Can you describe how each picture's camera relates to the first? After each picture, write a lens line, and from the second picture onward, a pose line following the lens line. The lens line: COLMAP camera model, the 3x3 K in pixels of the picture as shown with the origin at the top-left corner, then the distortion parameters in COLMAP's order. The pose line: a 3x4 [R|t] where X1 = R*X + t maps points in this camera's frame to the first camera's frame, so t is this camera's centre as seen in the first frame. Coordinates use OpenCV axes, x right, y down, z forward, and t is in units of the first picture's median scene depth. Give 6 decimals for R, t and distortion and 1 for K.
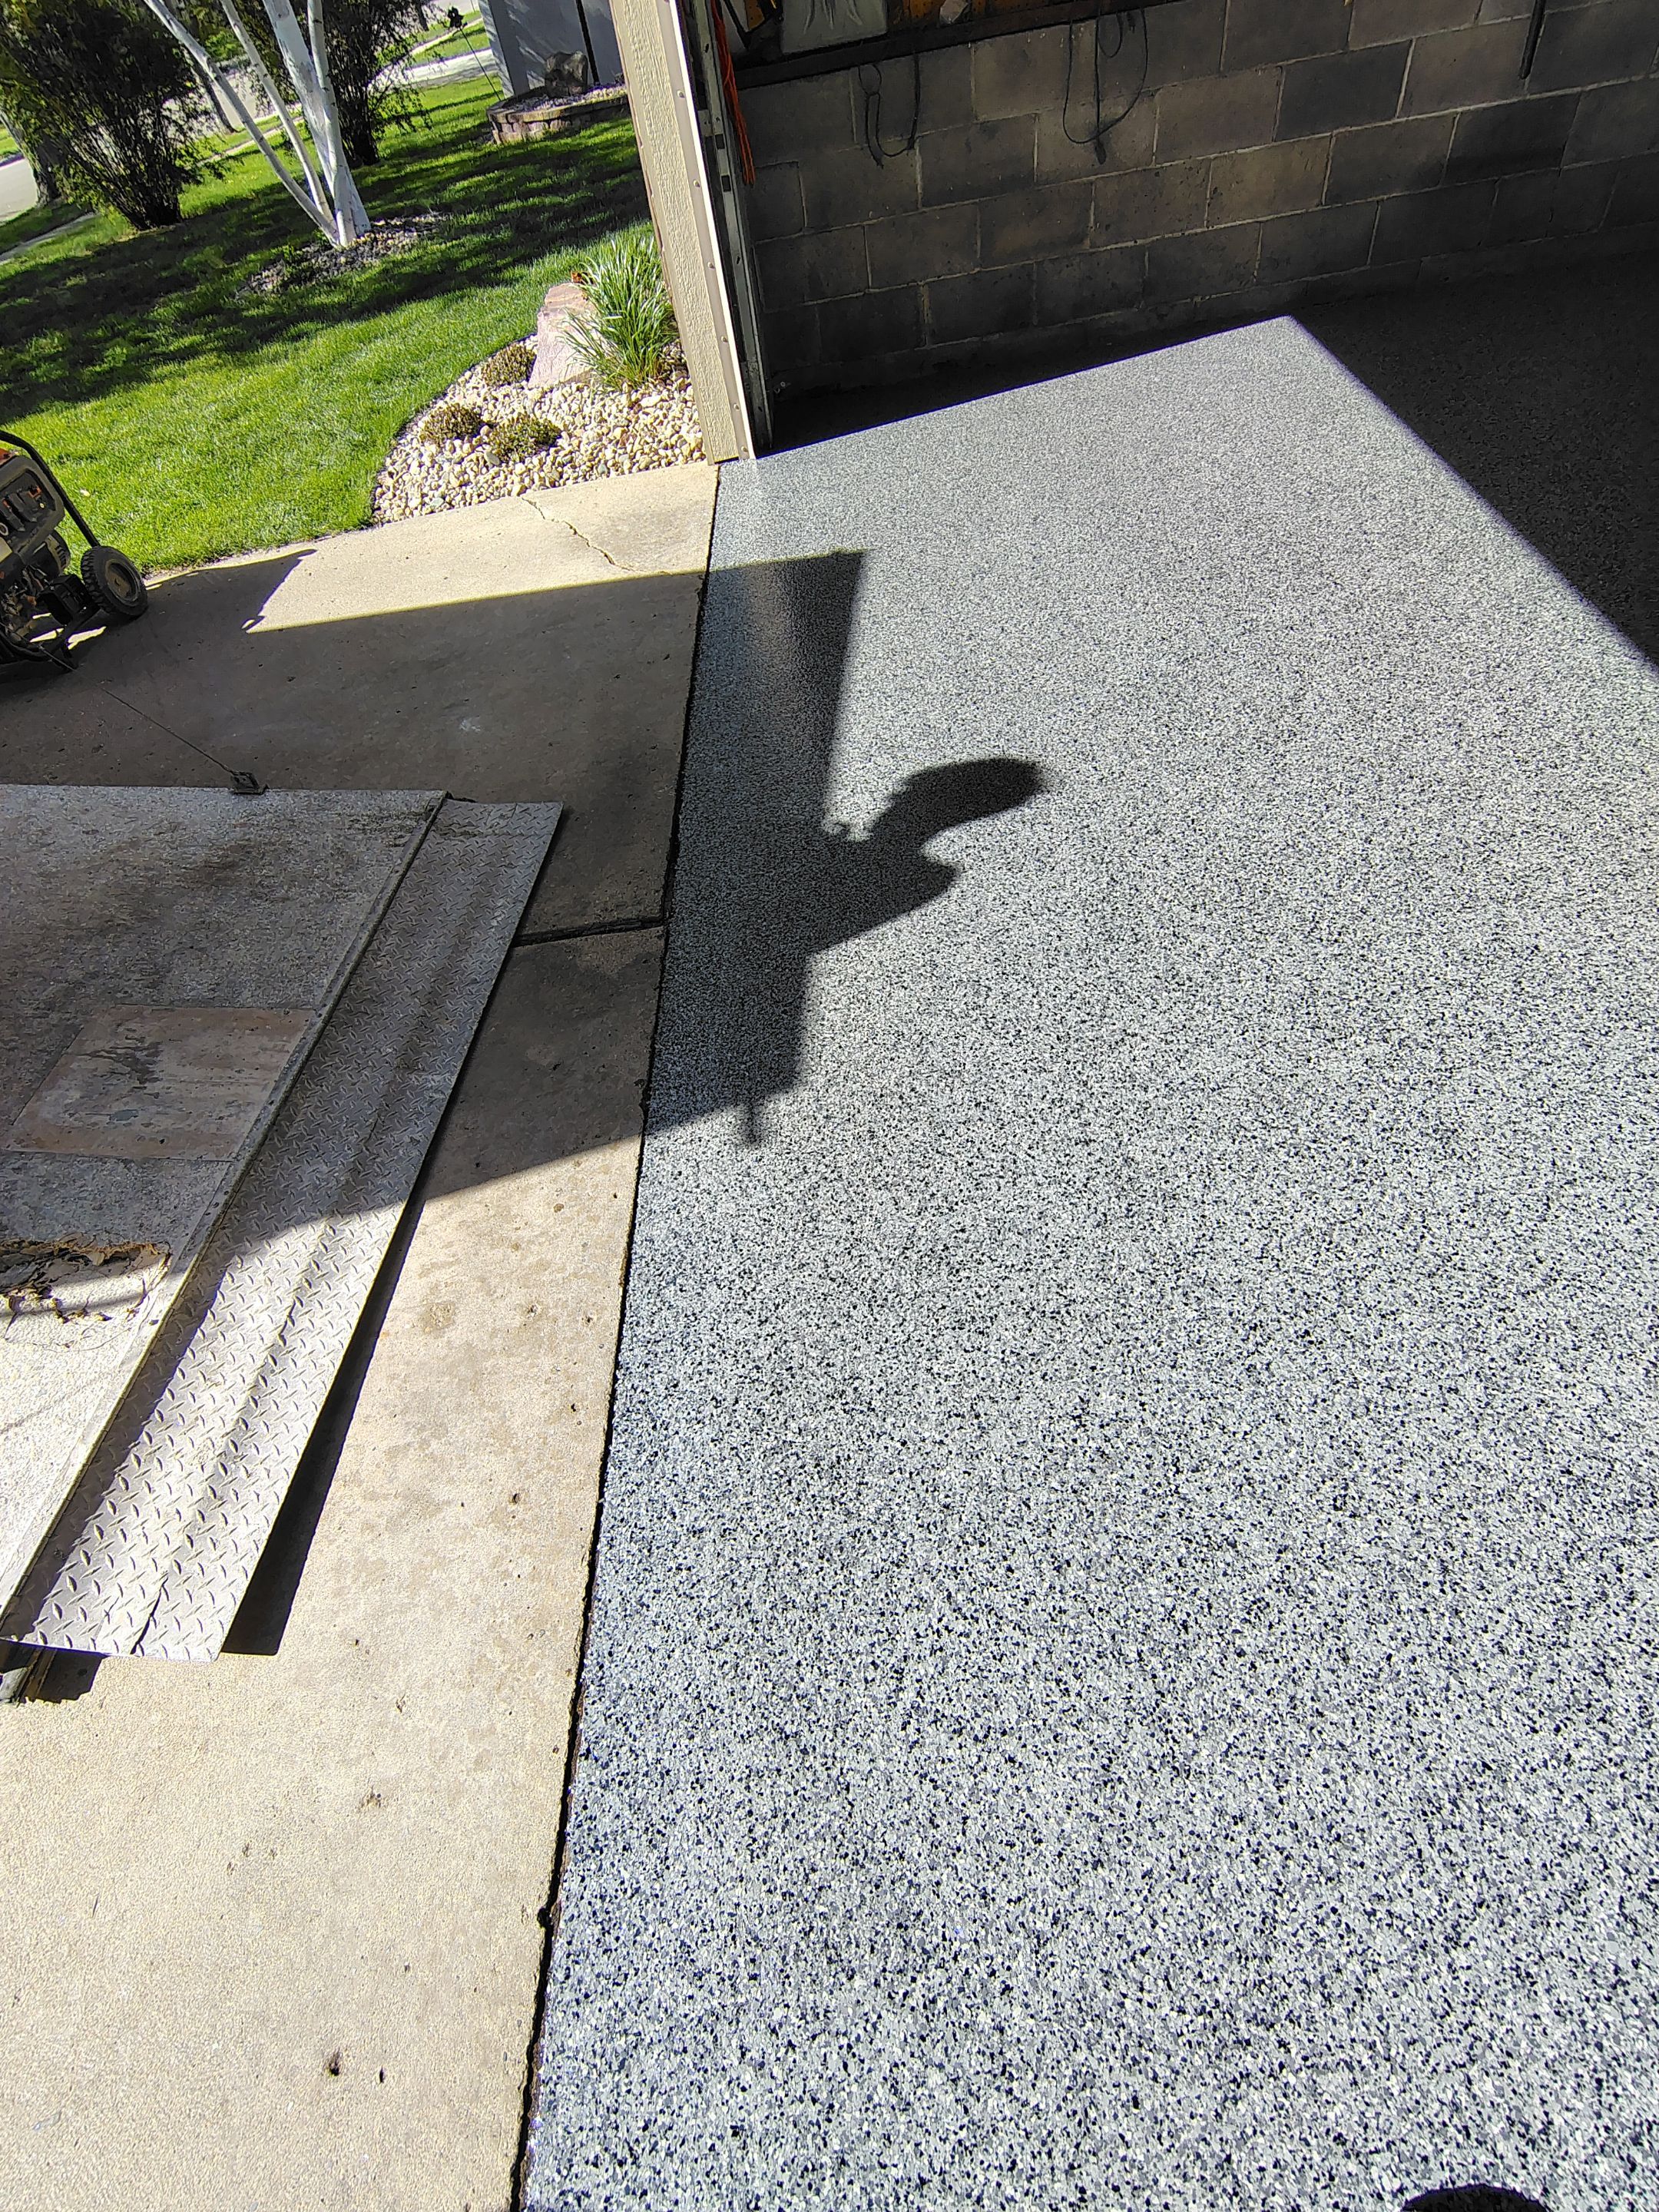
lens RADIAL K [[1049.4, 0, 813.6], [0, 1049.4, 1088.9], [0, 0, 1]] dist [-0.010072, 0.004874]
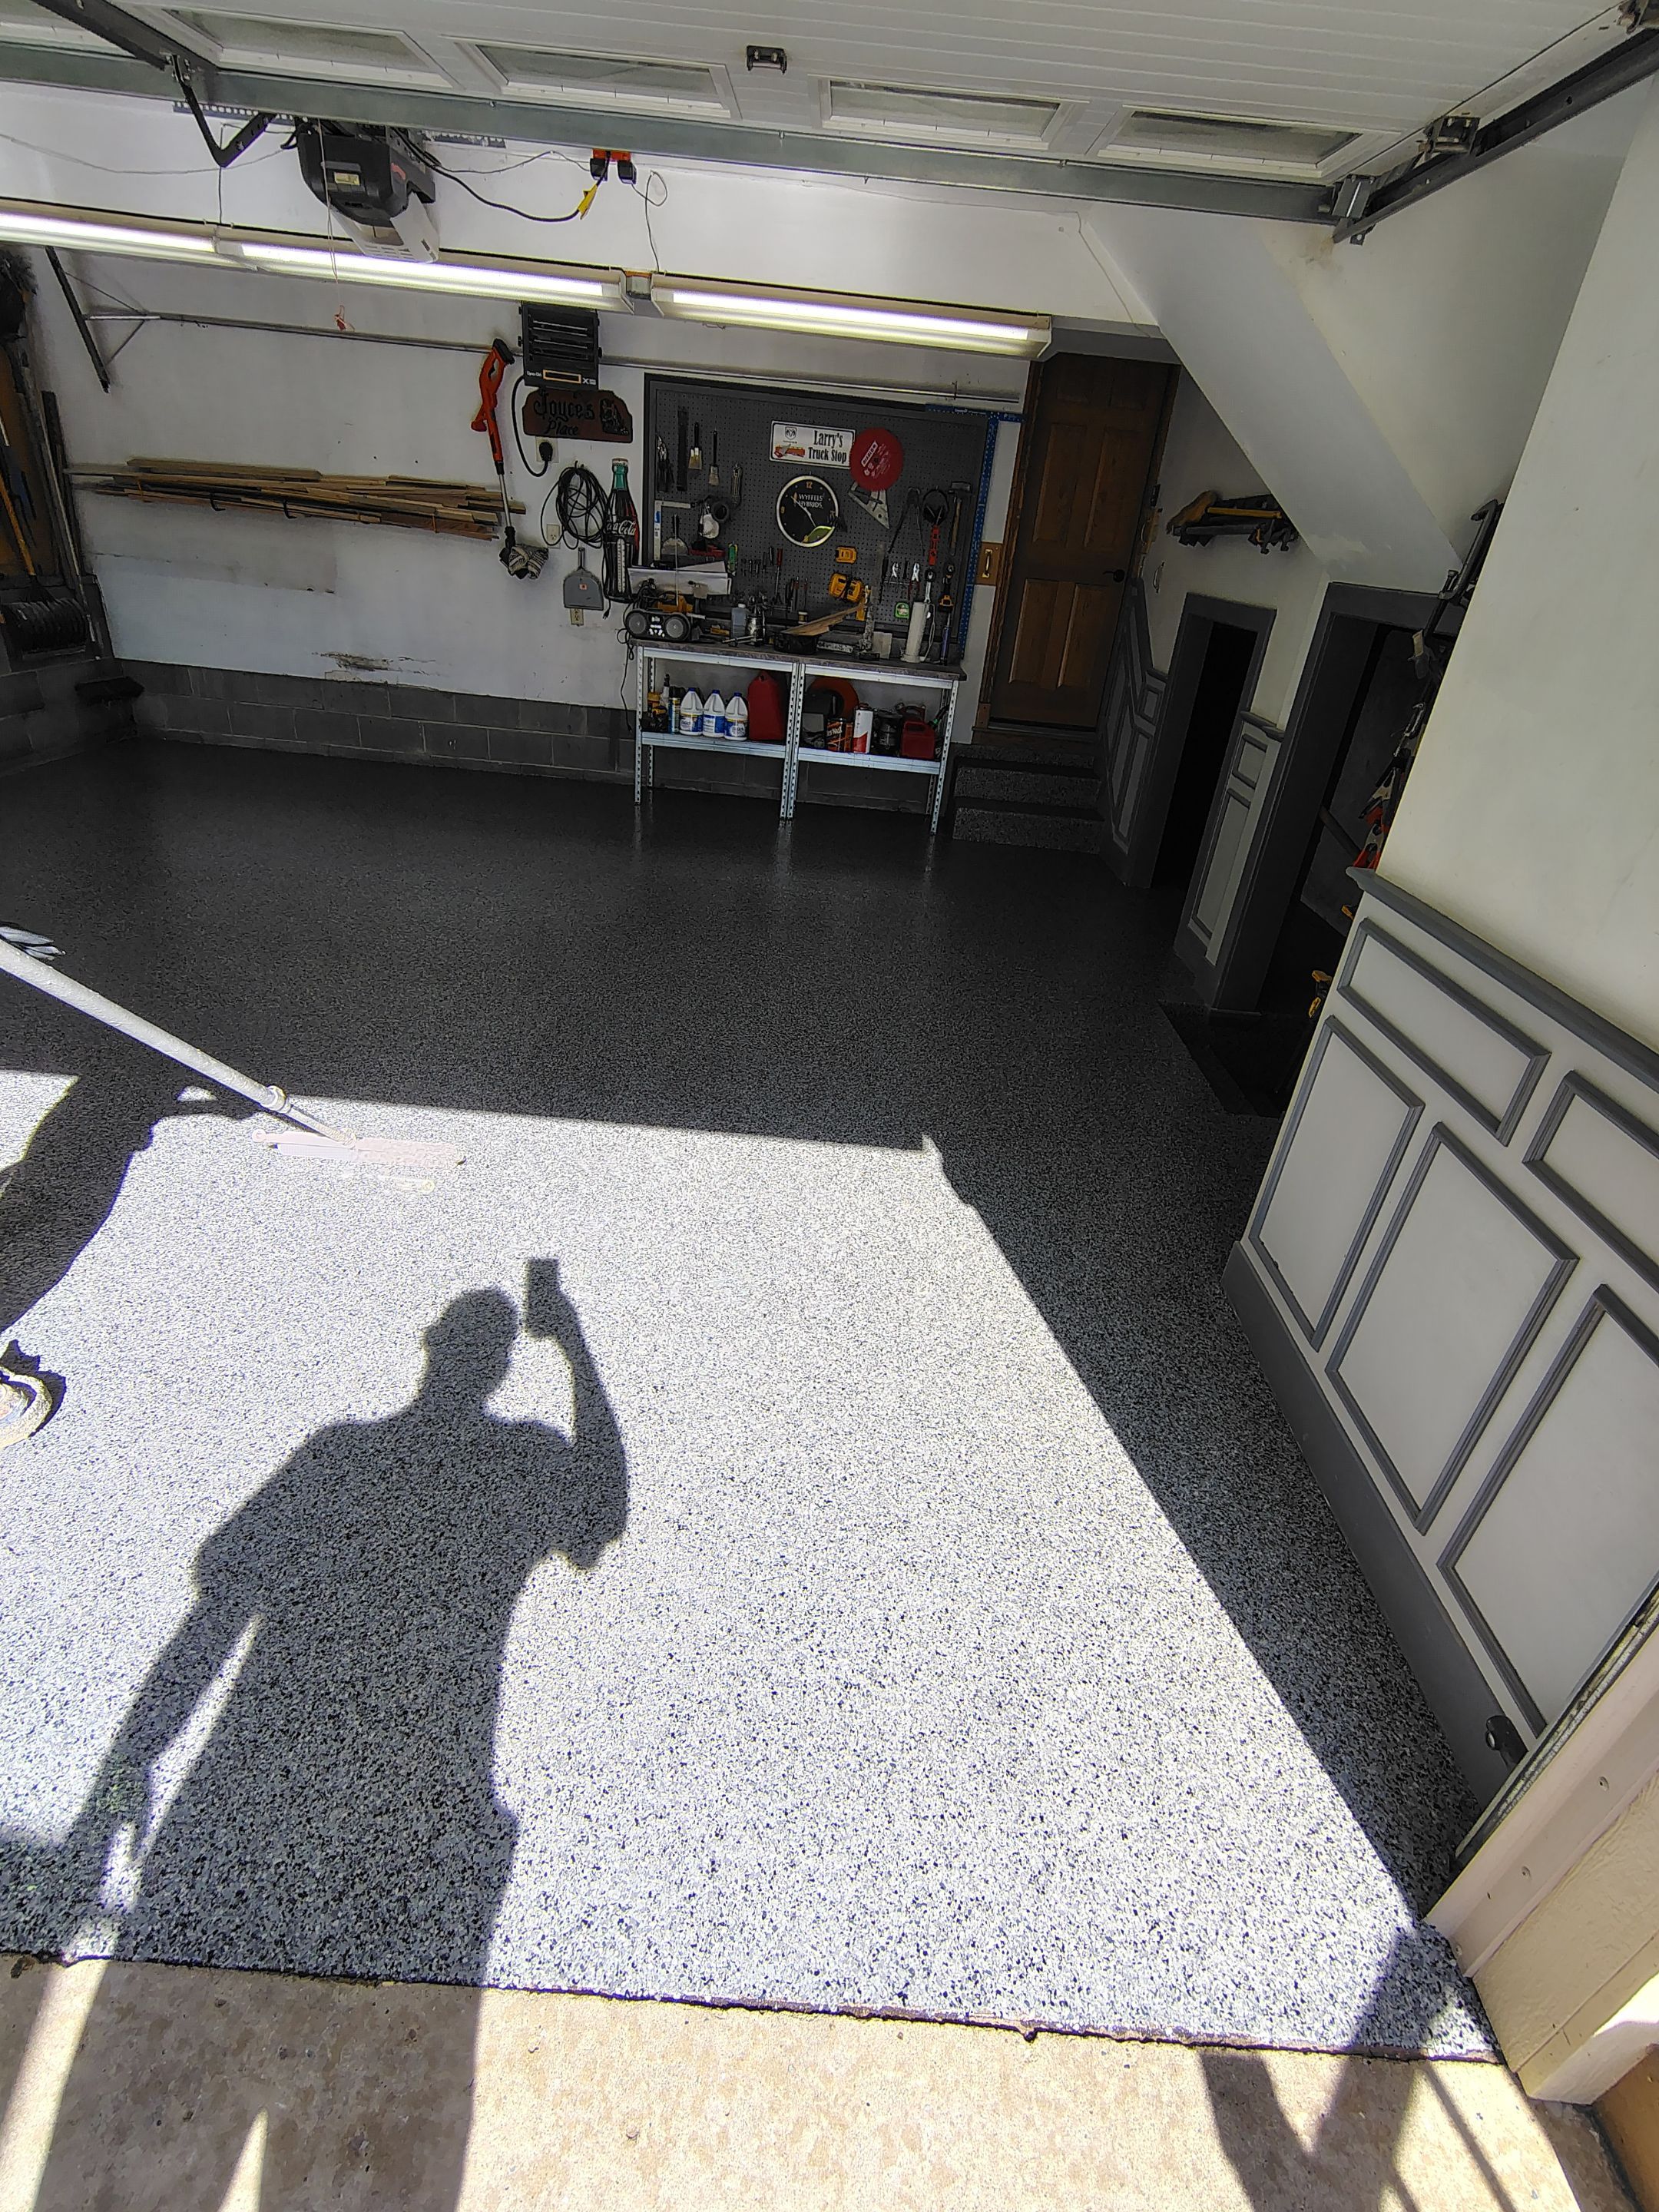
lens RADIAL K [[1049.4, 0, 820.7], [0, 1049.4, 1091.4], [0, 0, 1]] dist [-0.010072, 0.004874]
pose [[0.016843, -0.342465, 0.939380, -0.687047], [0.706686, 0.668715, 0.231119, -0.198444], [-0.707327, 0.659953, 0.253278, 0.163692]]
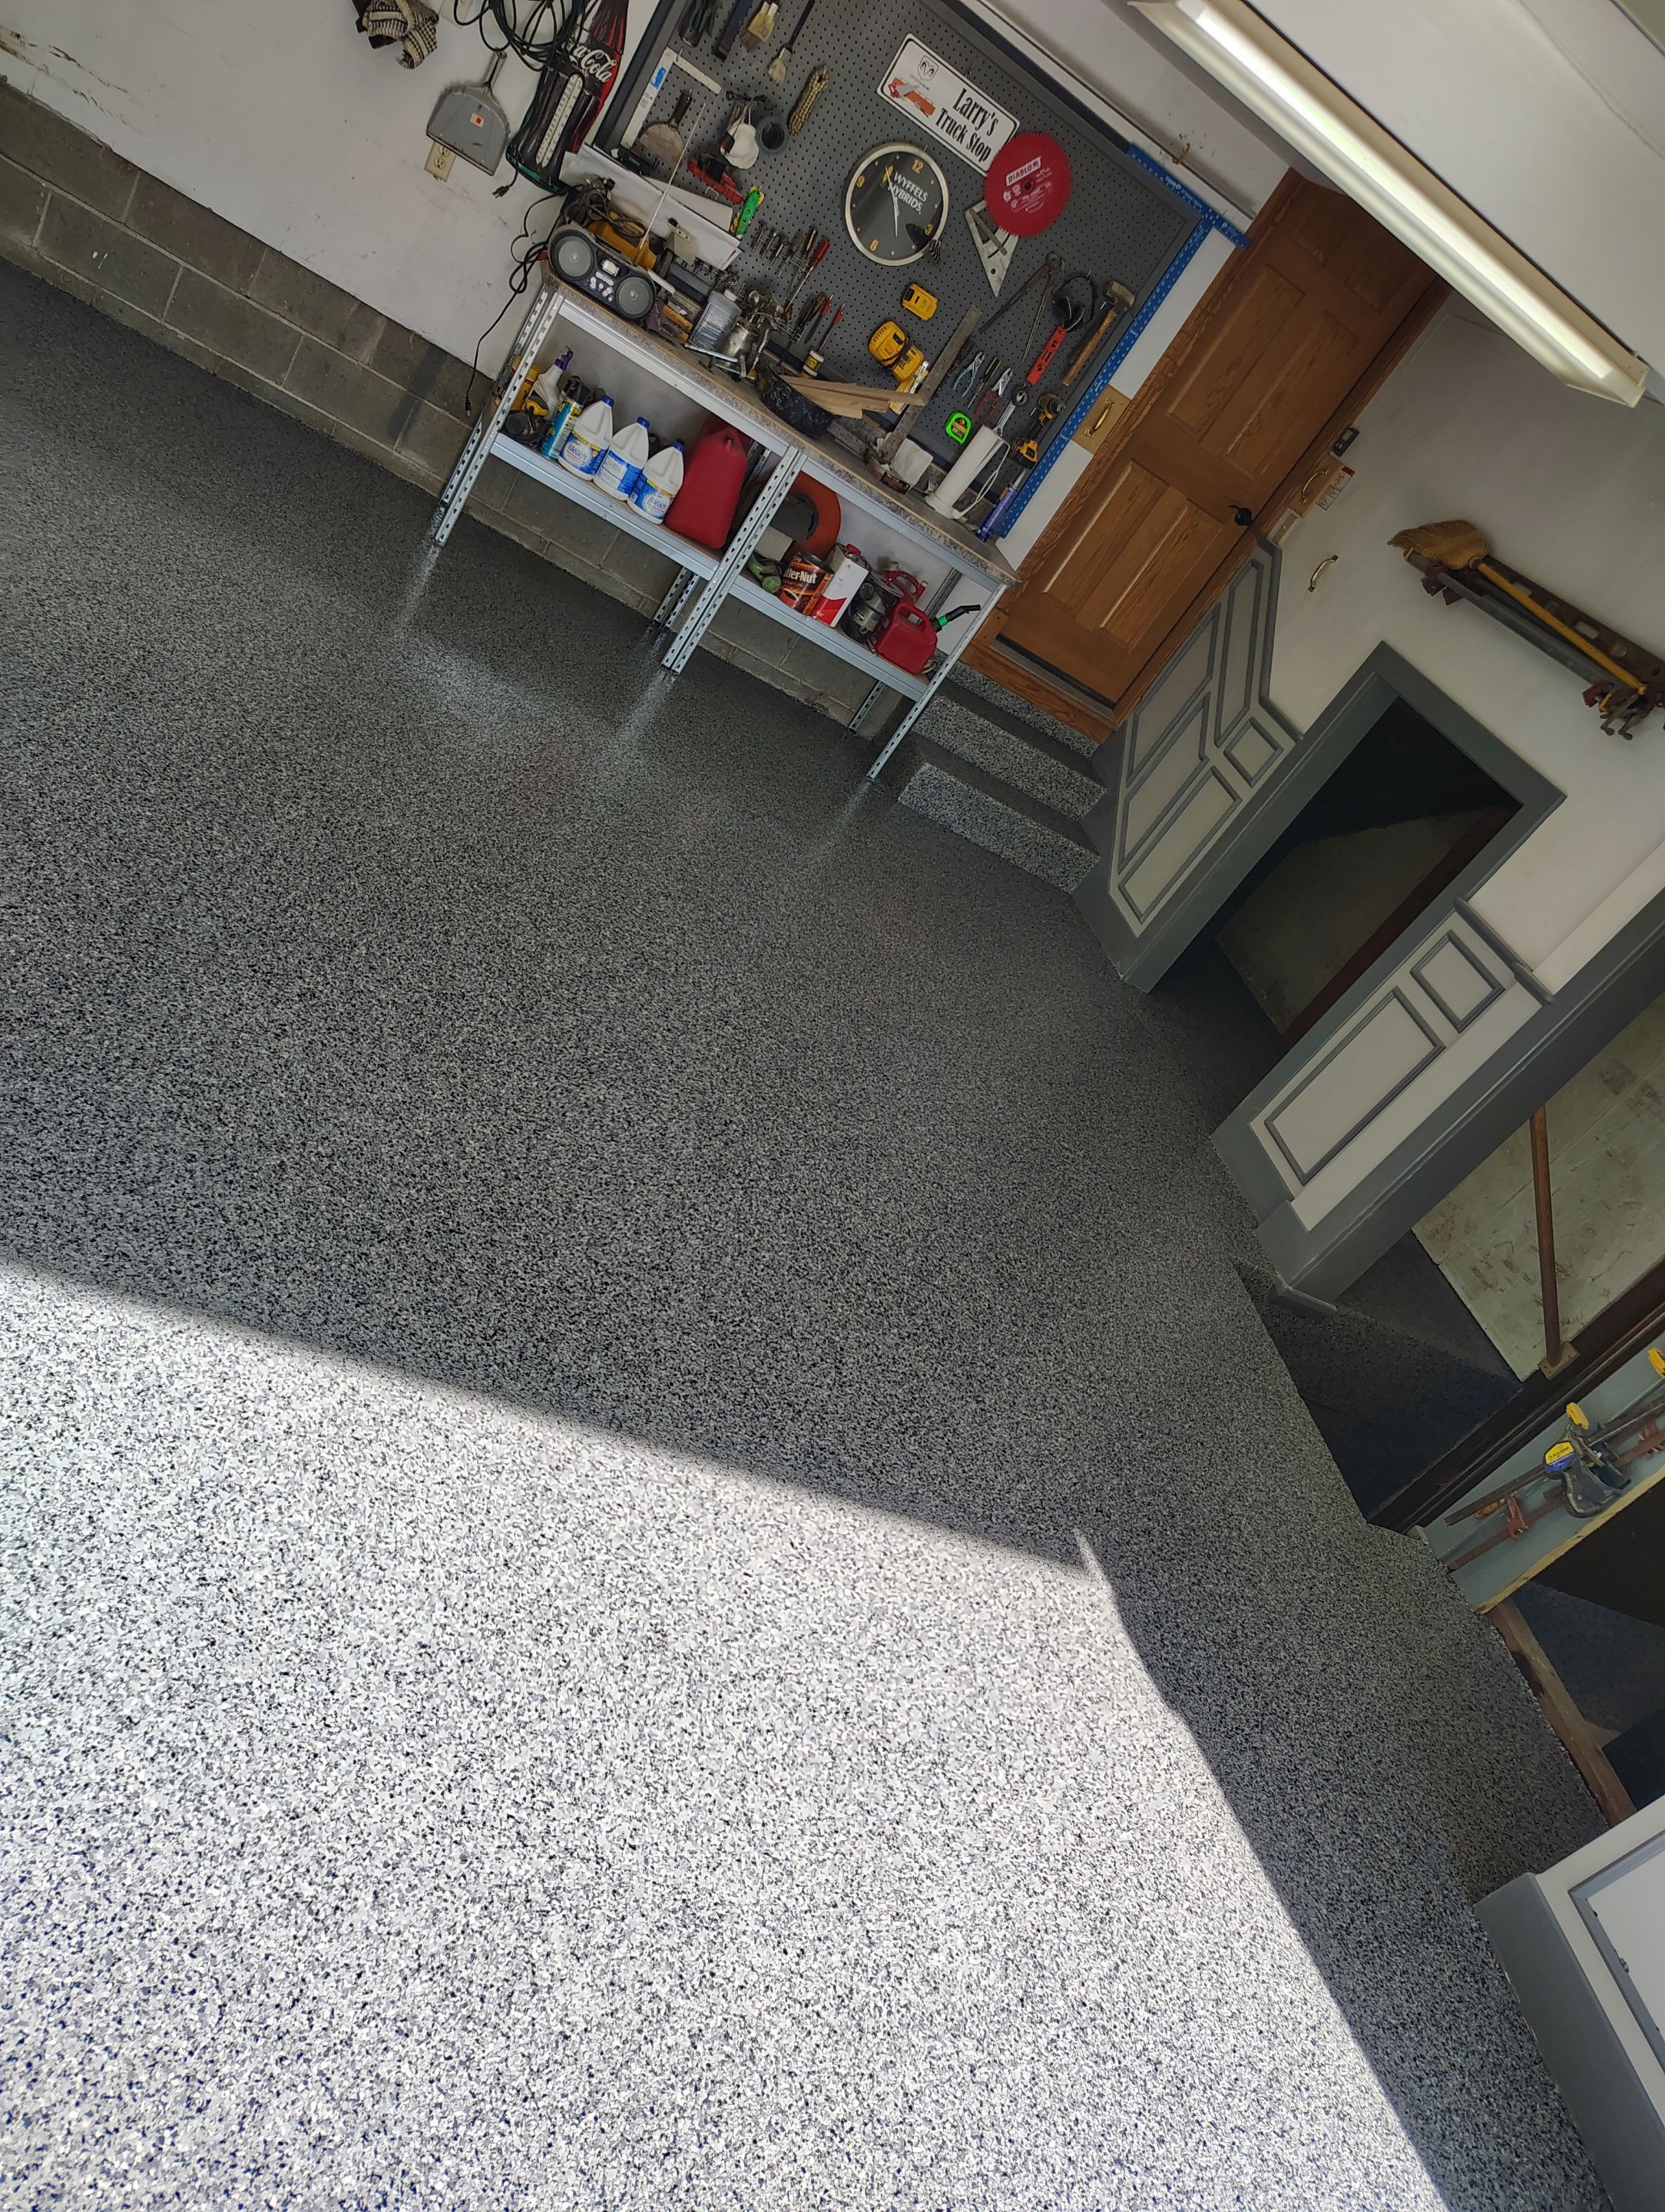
lens RADIAL K [[1518.6, 0, 805.2], [0, 1518.6, 1087.8], [0, 0, 1]] dist [0.038687, -0.044612]
pose [[-0.210405, -0.486541, 0.847943, -0.098244], [0.321821, 0.784545, 0.530019, -1.035634], [-0.923126, 0.384404, -0.008493, 0.678568]]
